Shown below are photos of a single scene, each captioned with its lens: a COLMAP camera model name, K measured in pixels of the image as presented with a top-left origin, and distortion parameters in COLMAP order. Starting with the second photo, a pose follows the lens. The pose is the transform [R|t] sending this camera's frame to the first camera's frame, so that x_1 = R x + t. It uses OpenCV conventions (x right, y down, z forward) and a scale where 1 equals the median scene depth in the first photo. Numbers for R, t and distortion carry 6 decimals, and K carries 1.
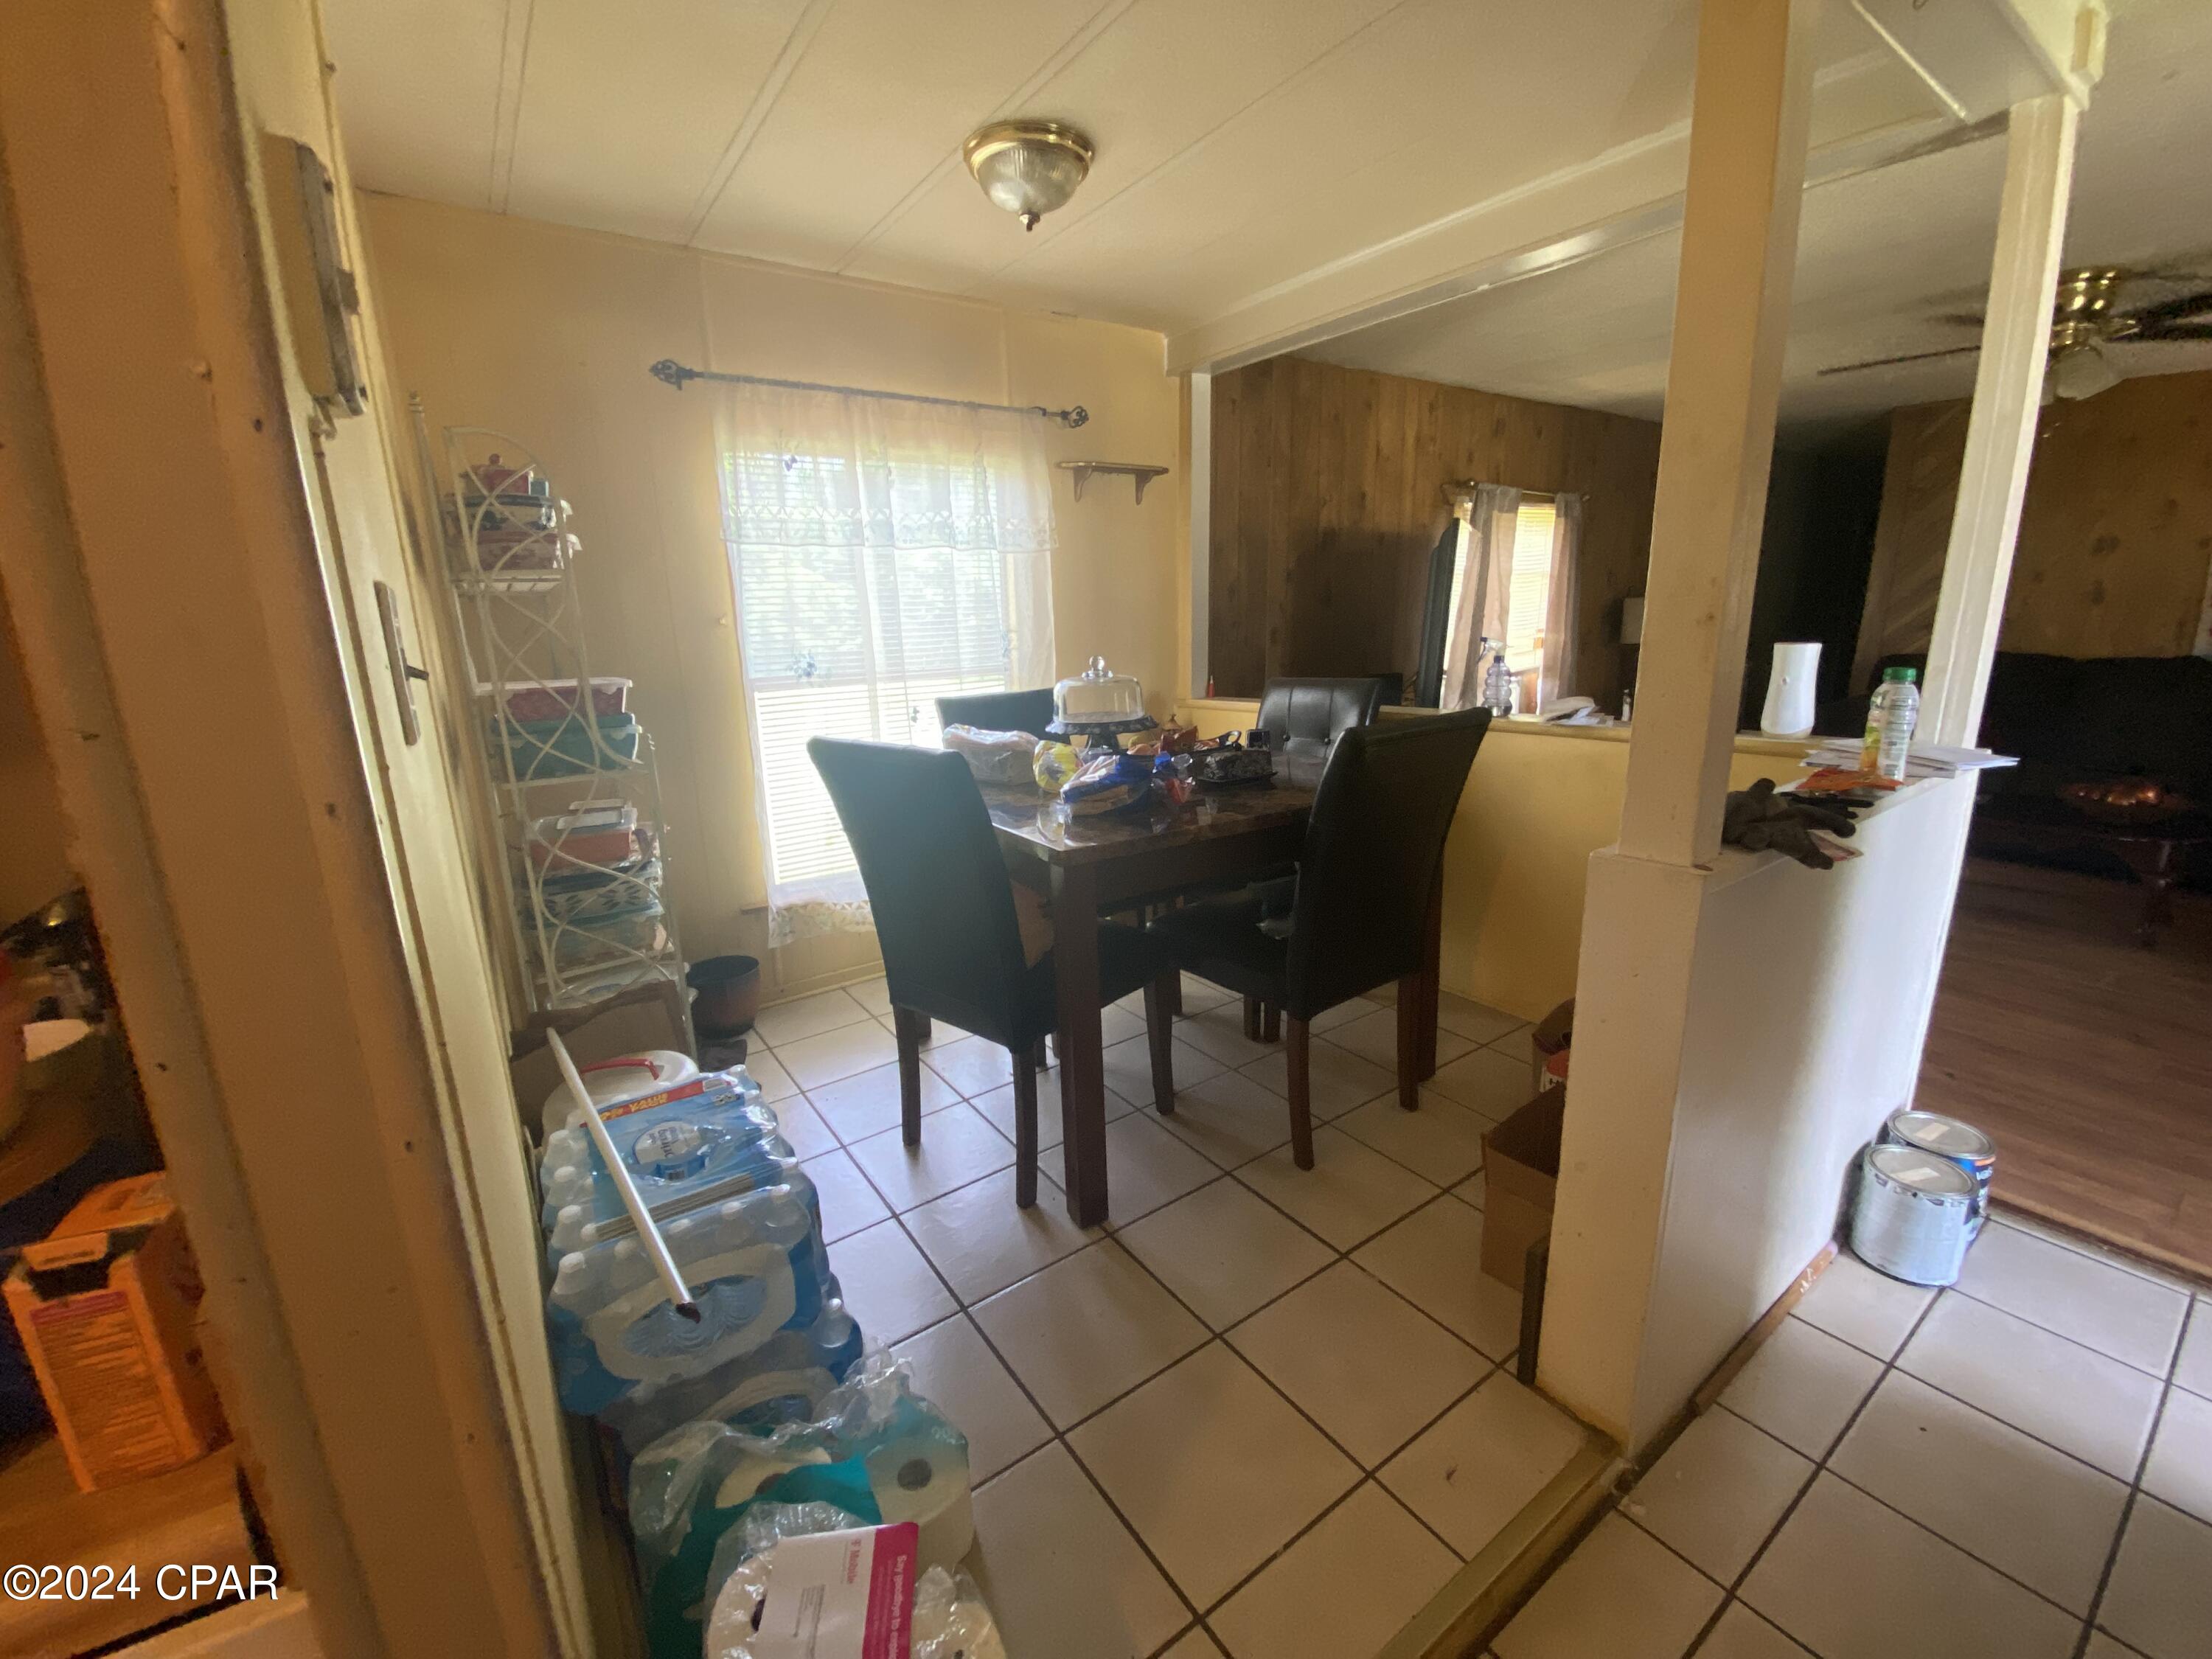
lens RADIAL K [[894.5, 0, 1103.1], [0, 894.5, 837.0], [0, 0, 1]] dist [0.000912, -0.012016]
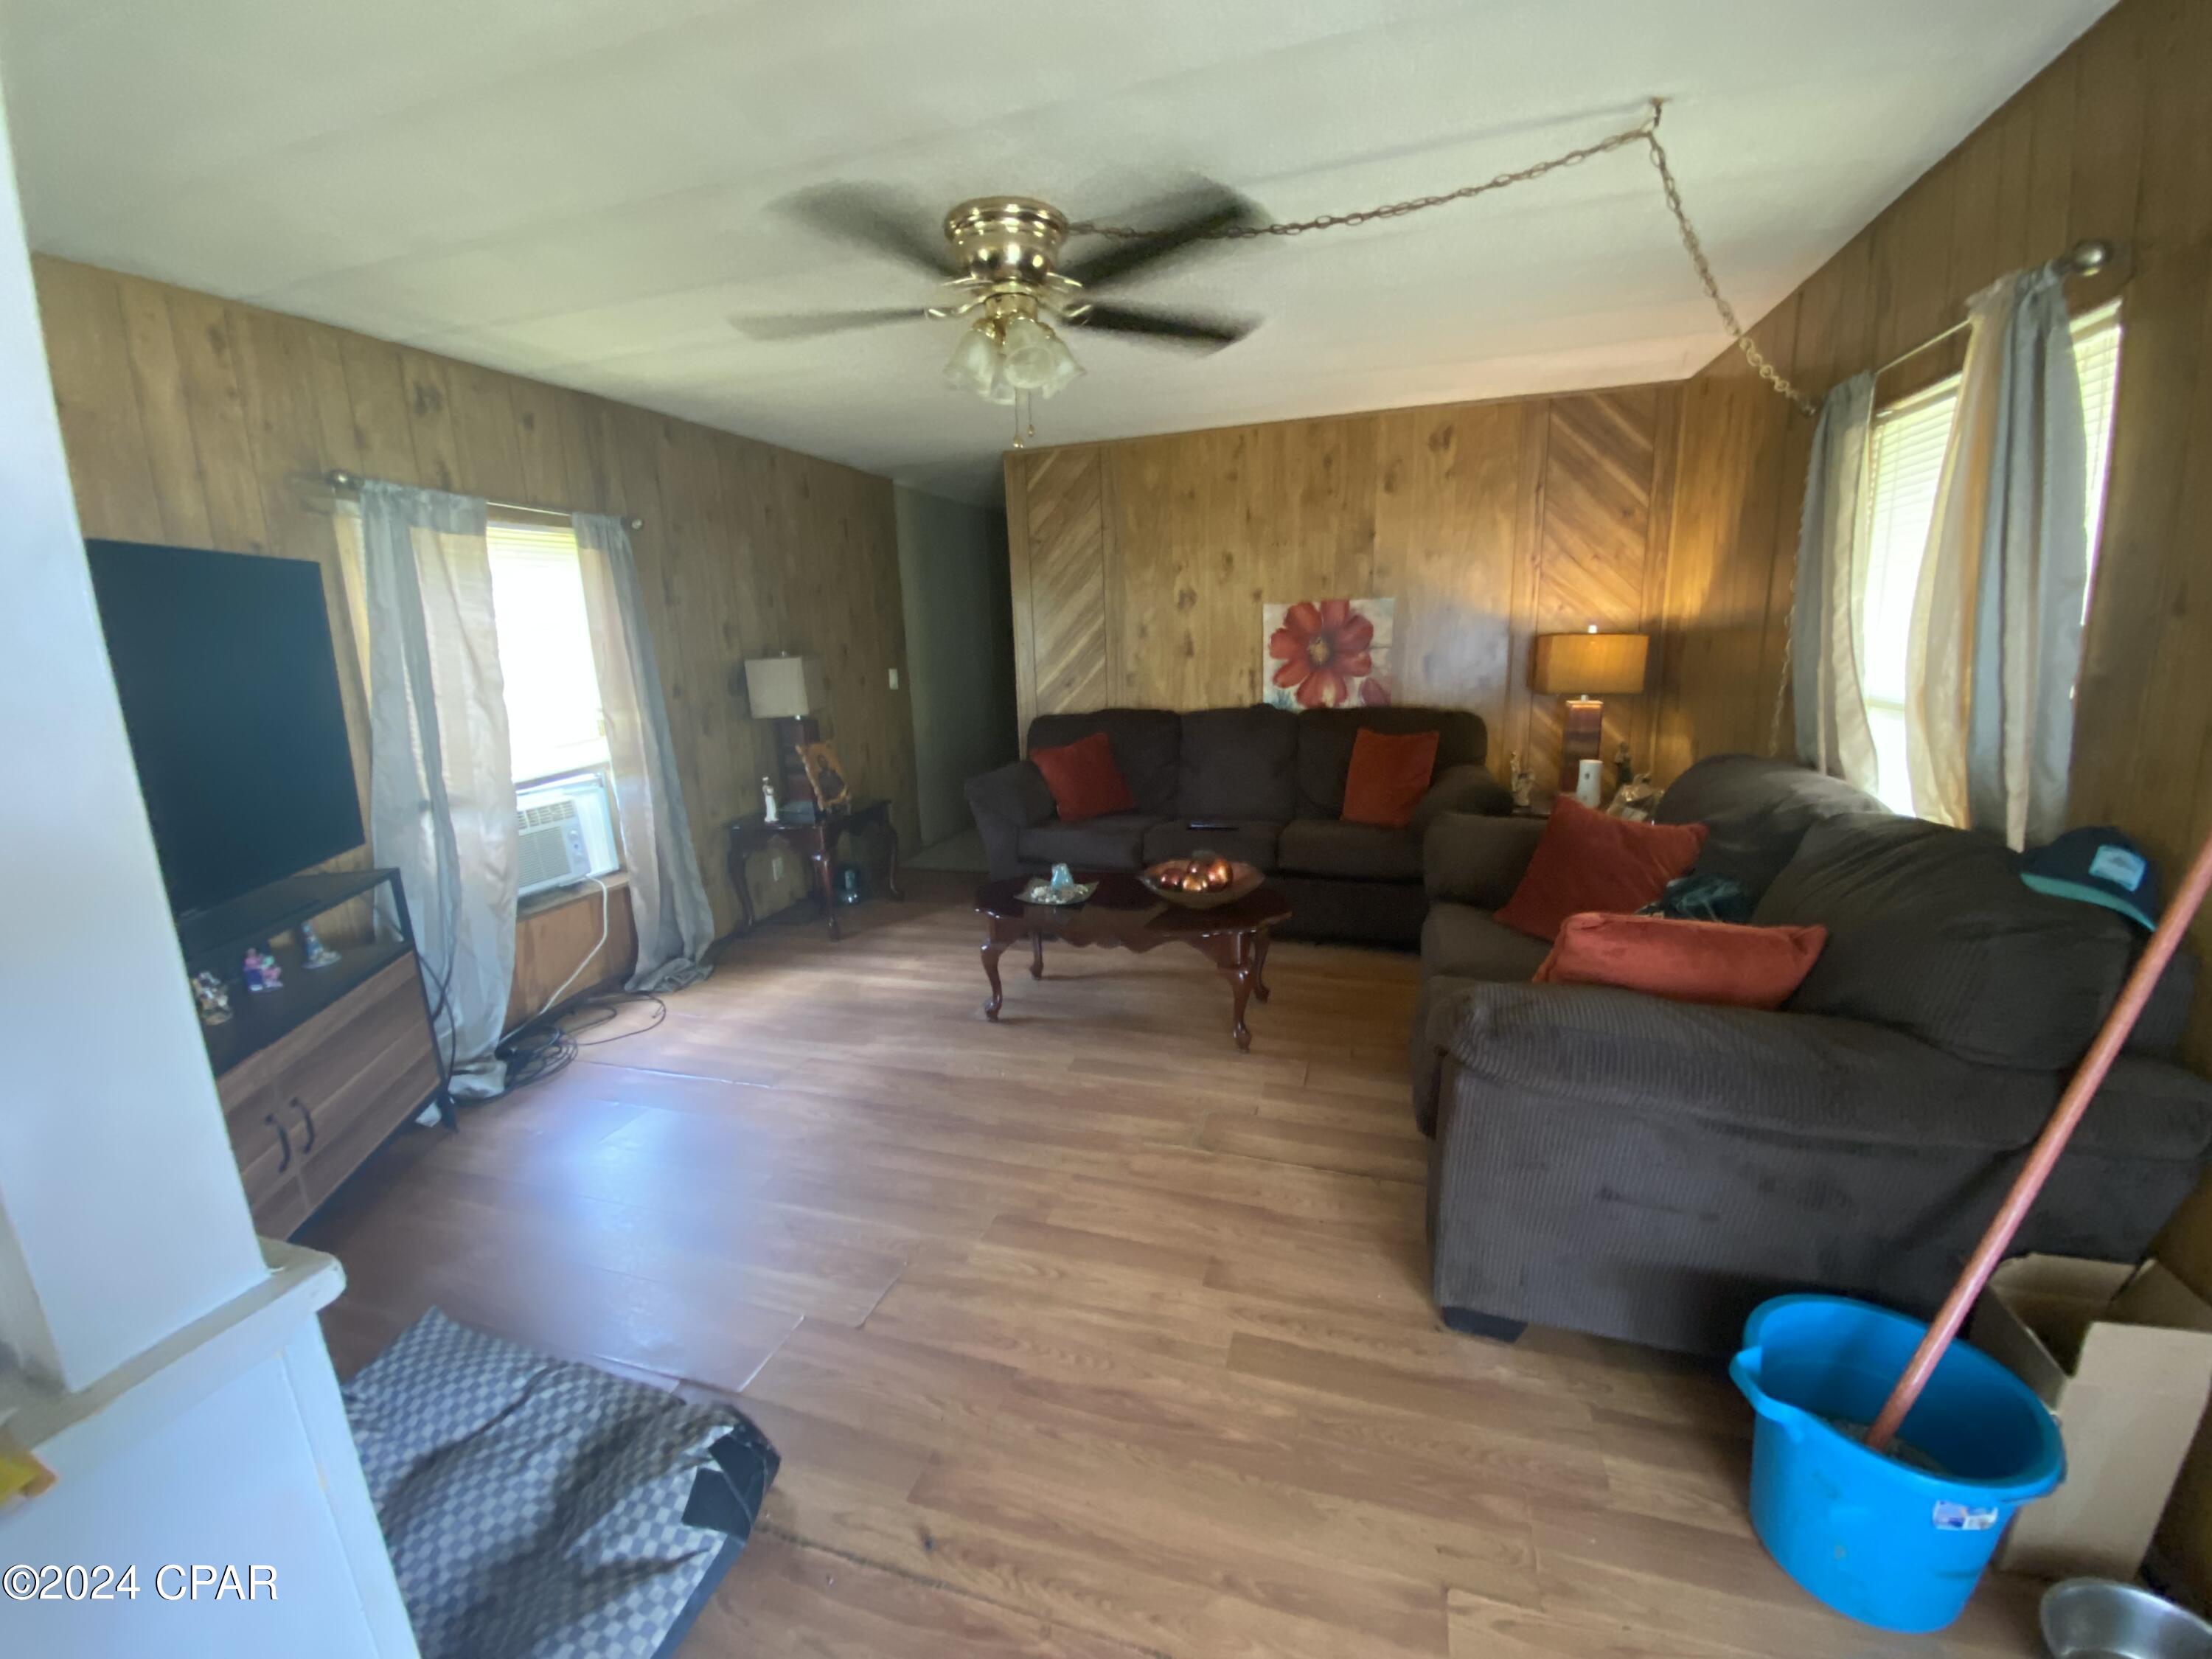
lens RADIAL K [[894.5, 0, 1103.1], [0, 894.5, 837.0], [0, 0, 1]] dist [0.000912, -0.012016]
pose [[0.795149, -0.130066, 0.592301, 0.413045], [0.165543, 0.986186, -0.005677, -0.070560], [-0.583381, 0.102565, 0.805697, 0.244679]]
